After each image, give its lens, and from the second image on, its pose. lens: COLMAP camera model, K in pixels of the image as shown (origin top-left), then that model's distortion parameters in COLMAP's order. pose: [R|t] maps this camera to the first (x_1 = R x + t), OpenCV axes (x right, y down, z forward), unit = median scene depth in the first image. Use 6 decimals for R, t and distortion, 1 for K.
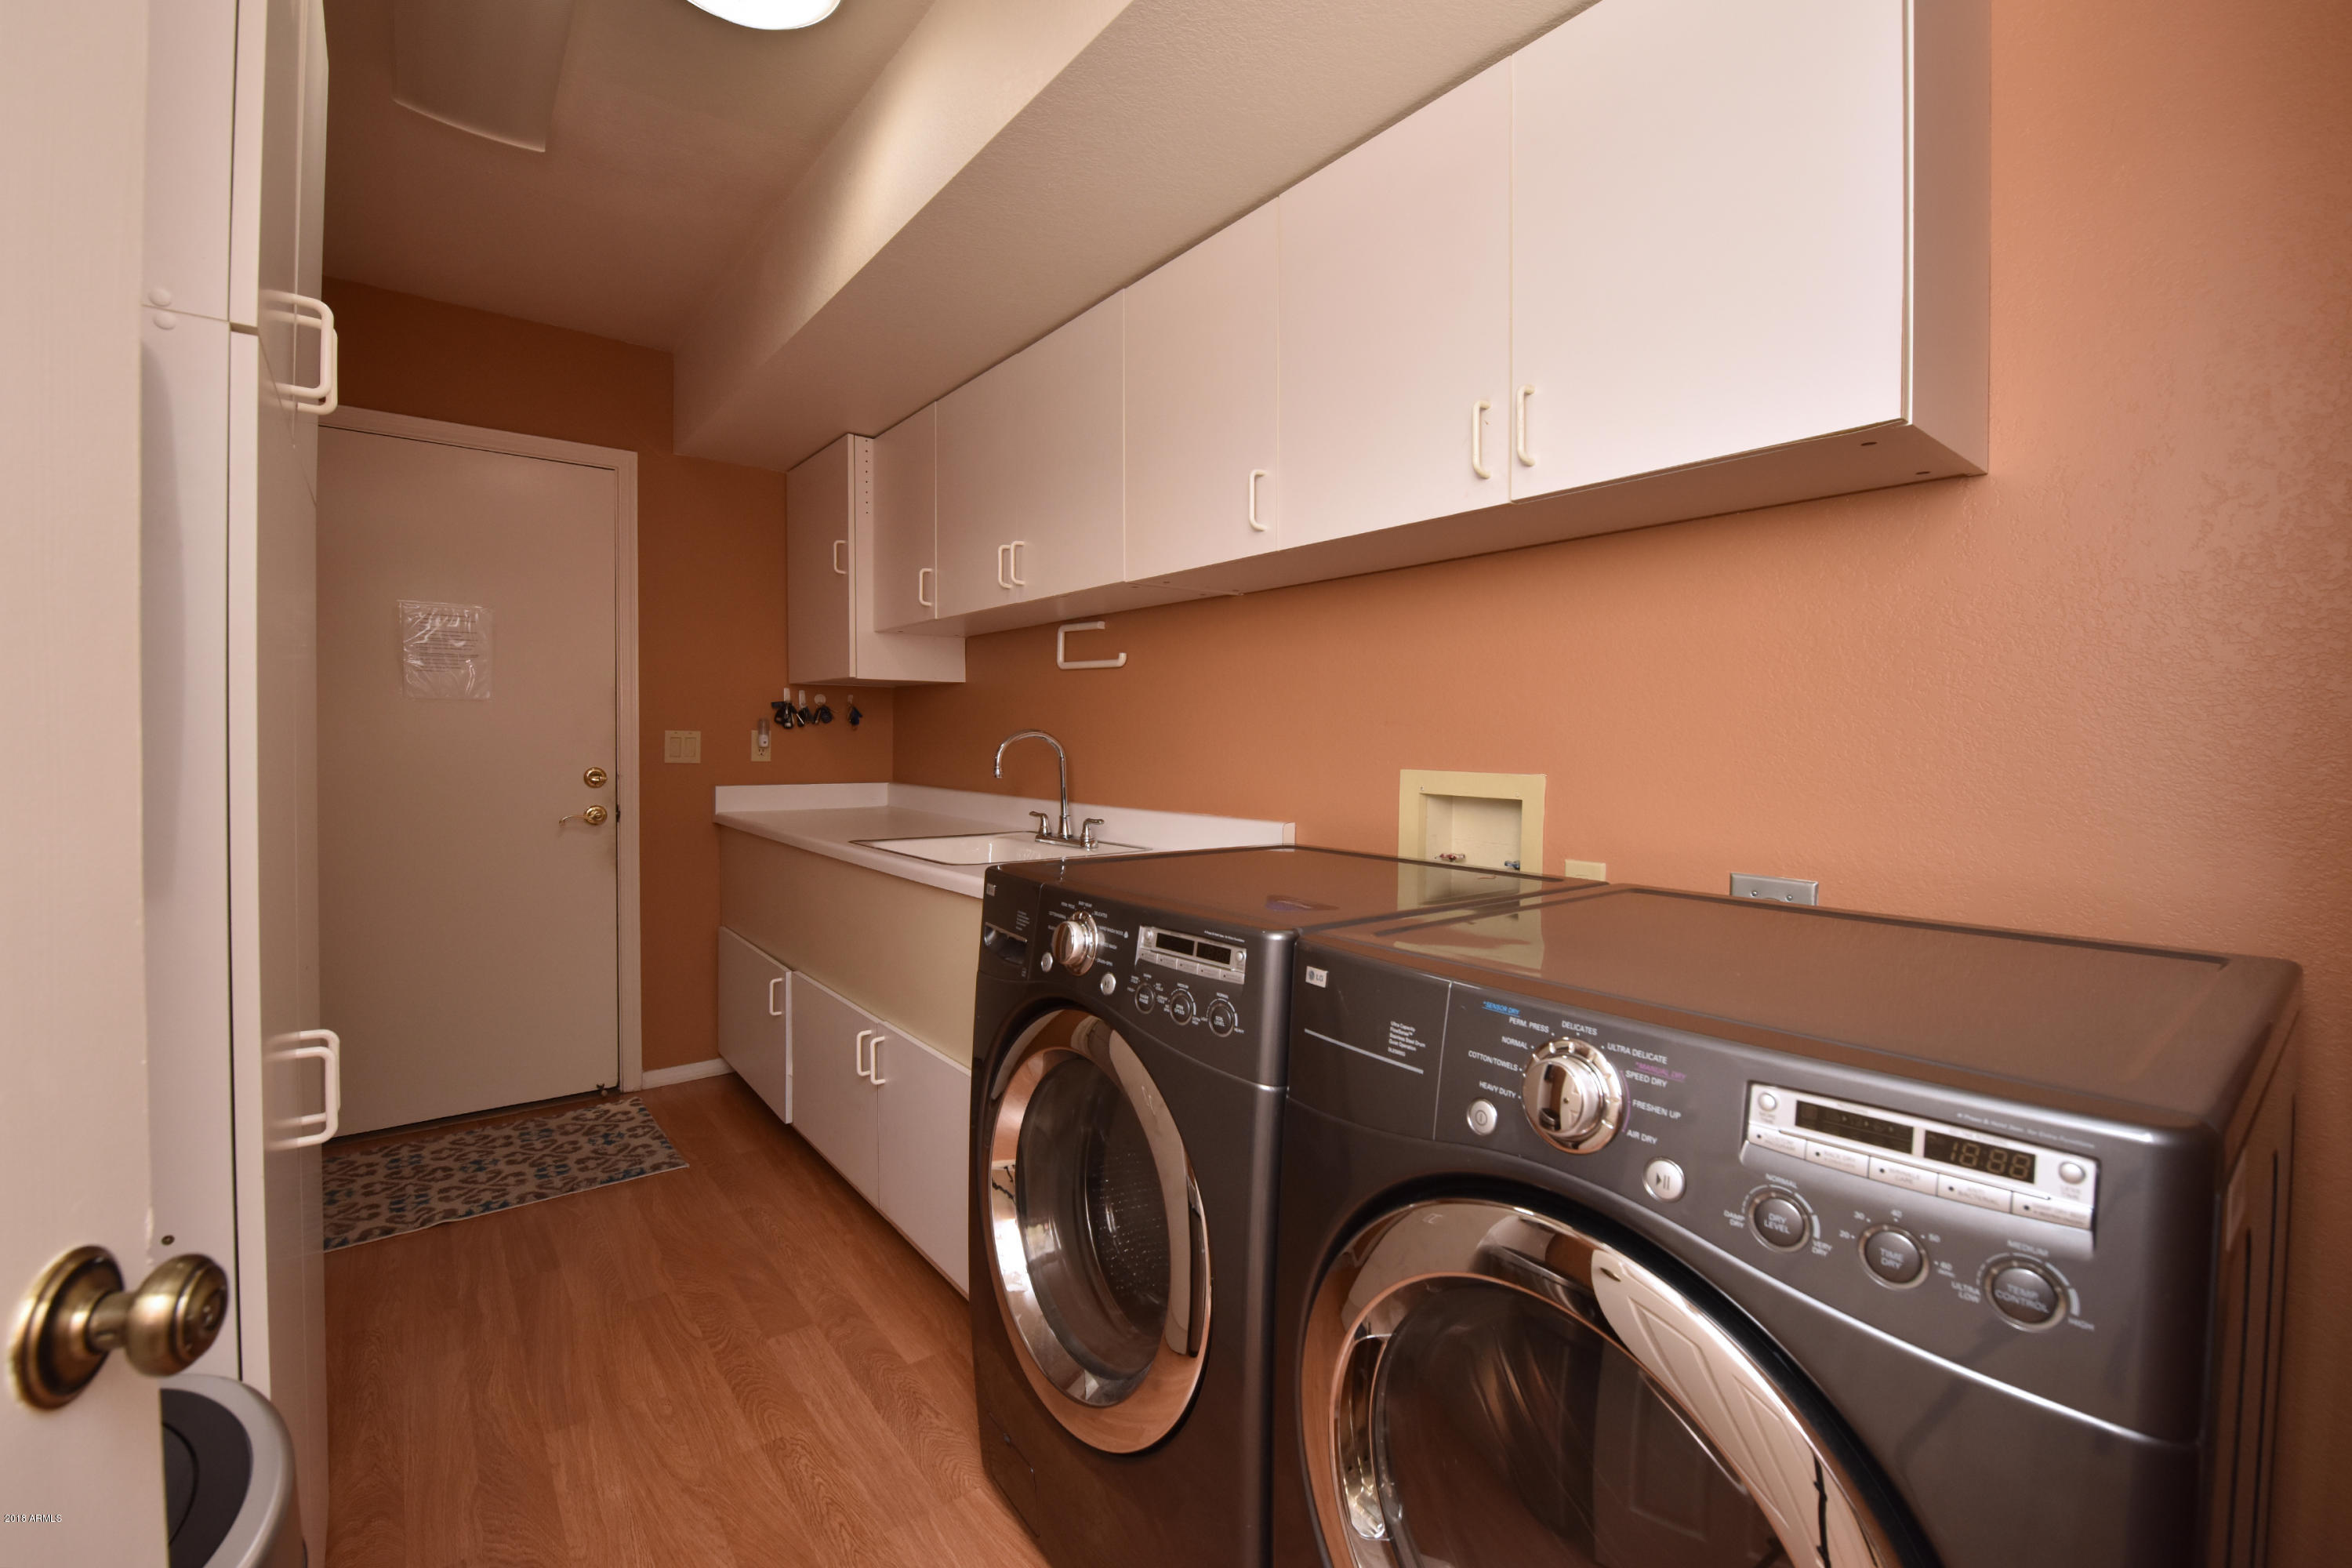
lens RADIAL K [[958.6, 0, 1172.0], [0, 958.6, 773.3], [0, 0, 1]] dist [-0.020920, -0.001414]
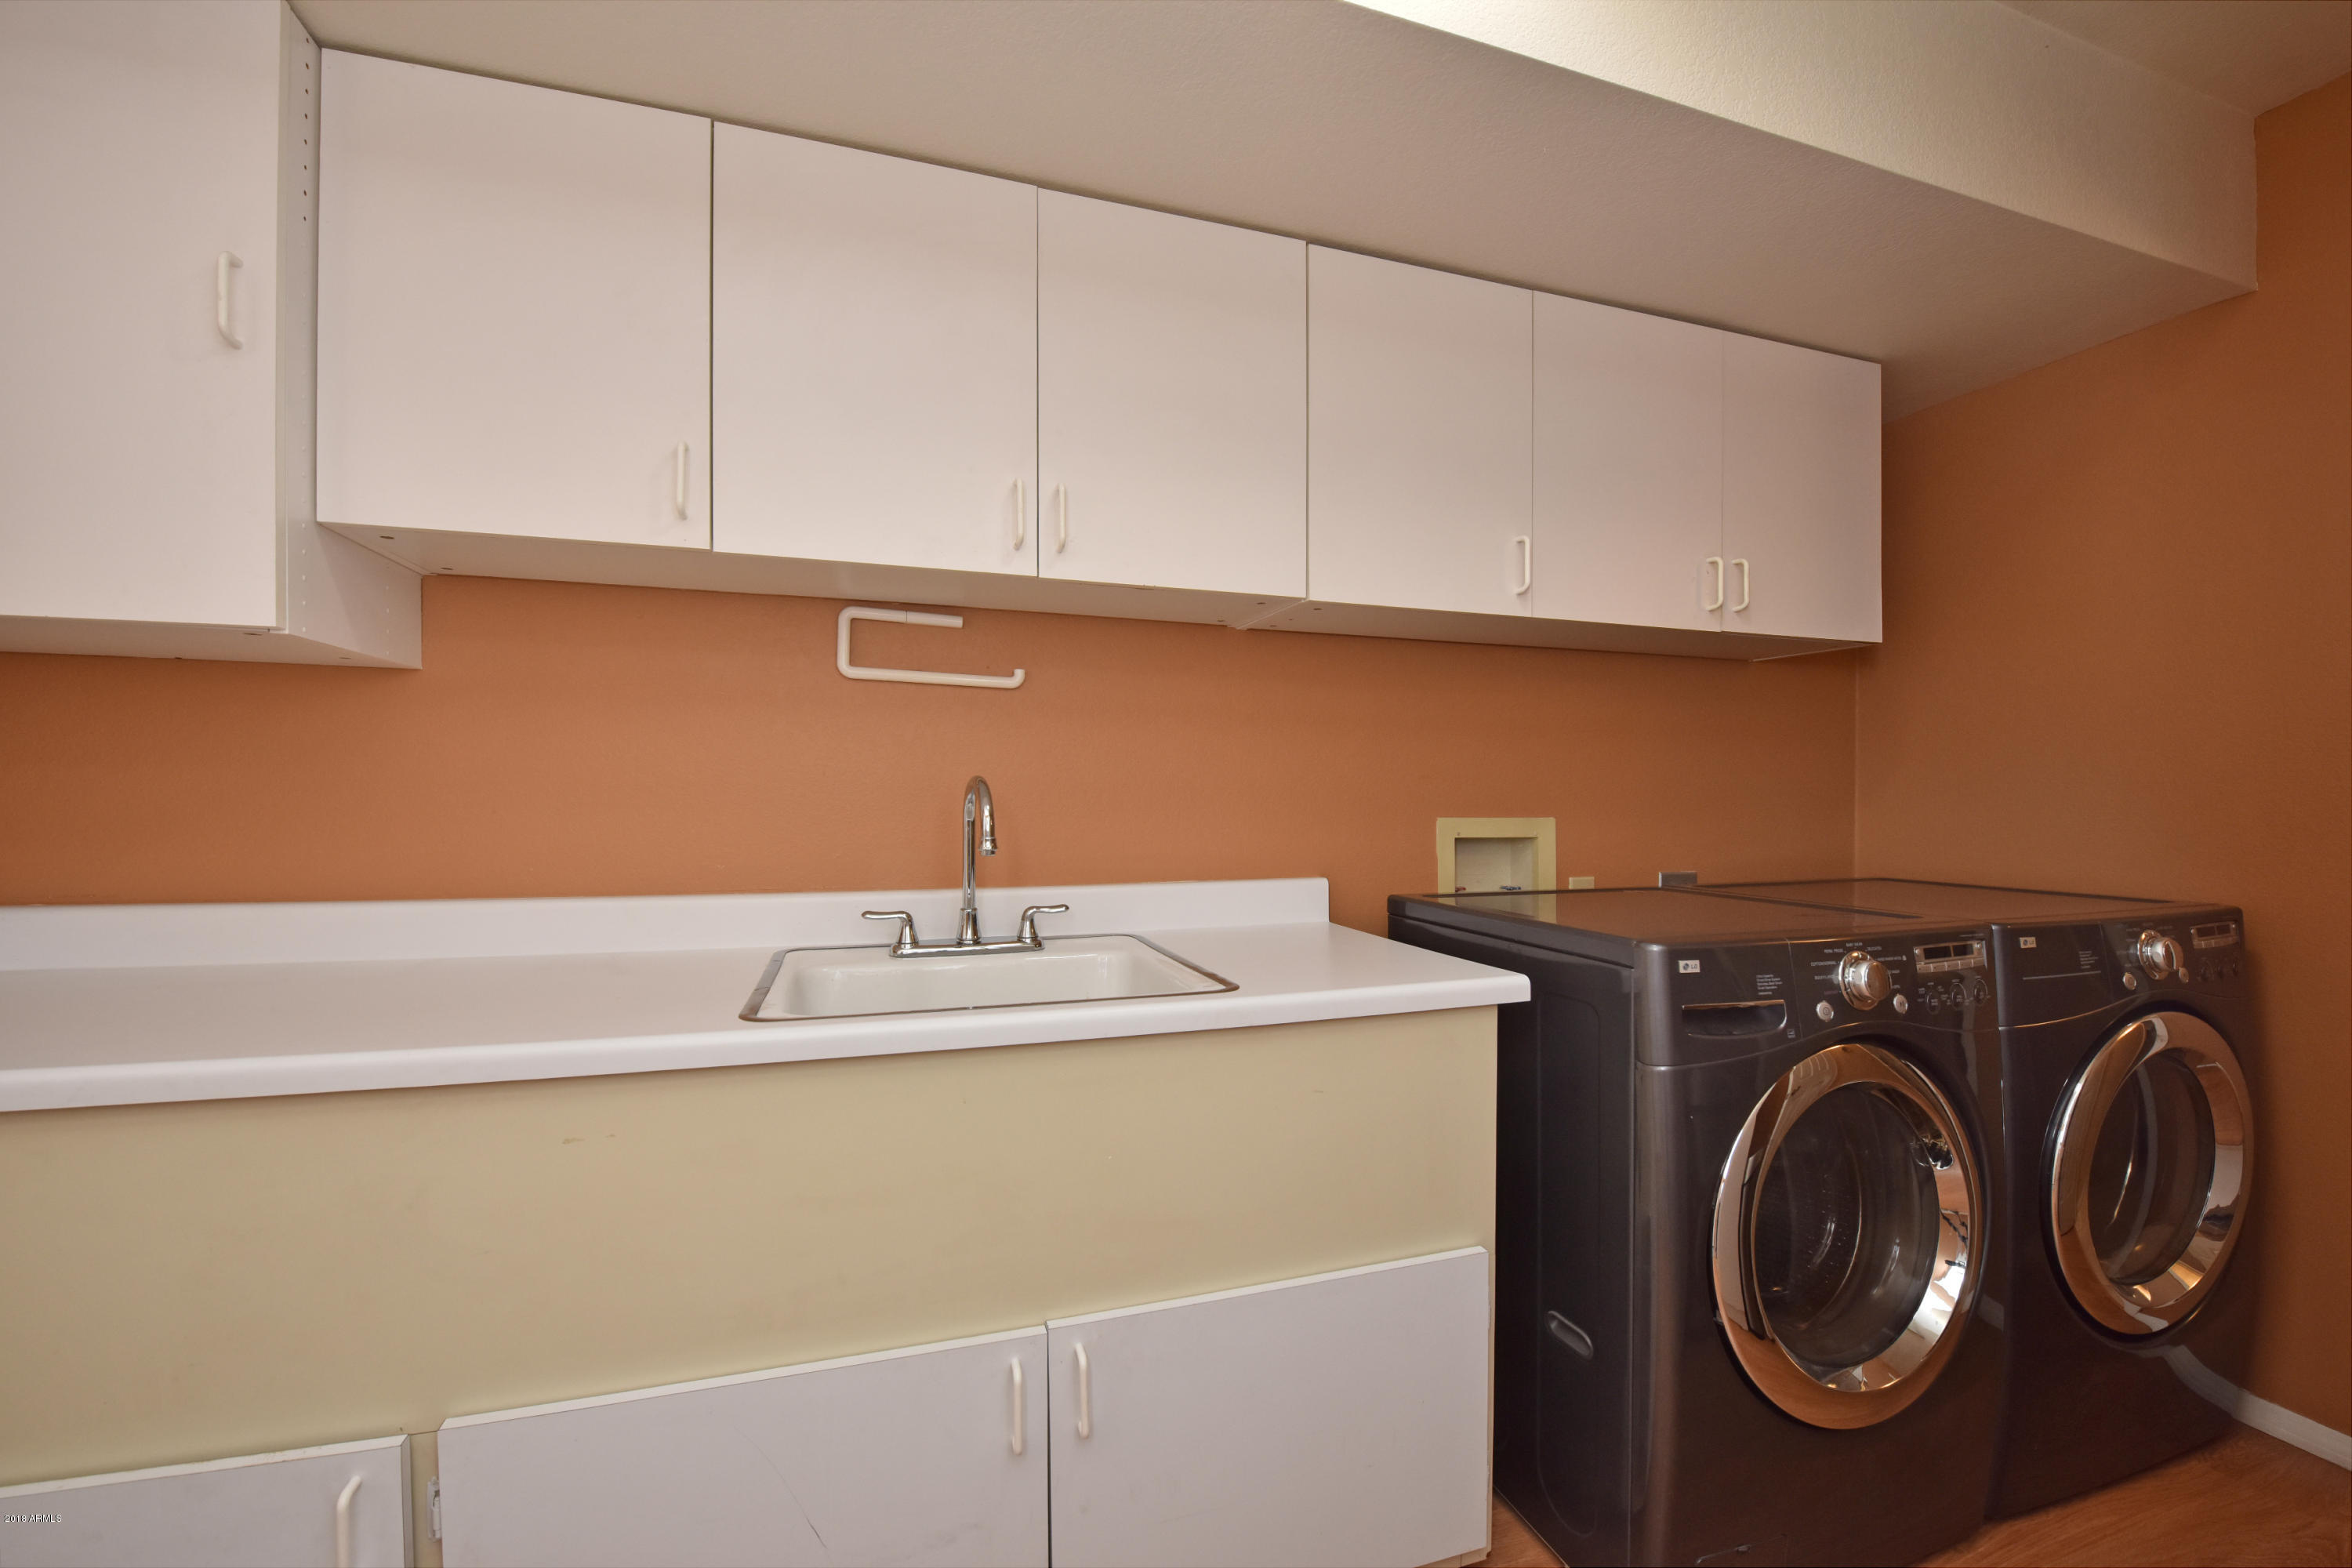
lens RADIAL K [[958.6, 0, 1173.8], [0, 958.6, 791.2], [0, 0, 1]] dist [-0.020920, -0.001414]
pose [[0.362797, -0.008350, 0.931831, -1.060008], [0.028515, 0.999591, -0.002145, -0.047815], [-0.931432, 0.027350, 0.362887, 1.001856]]
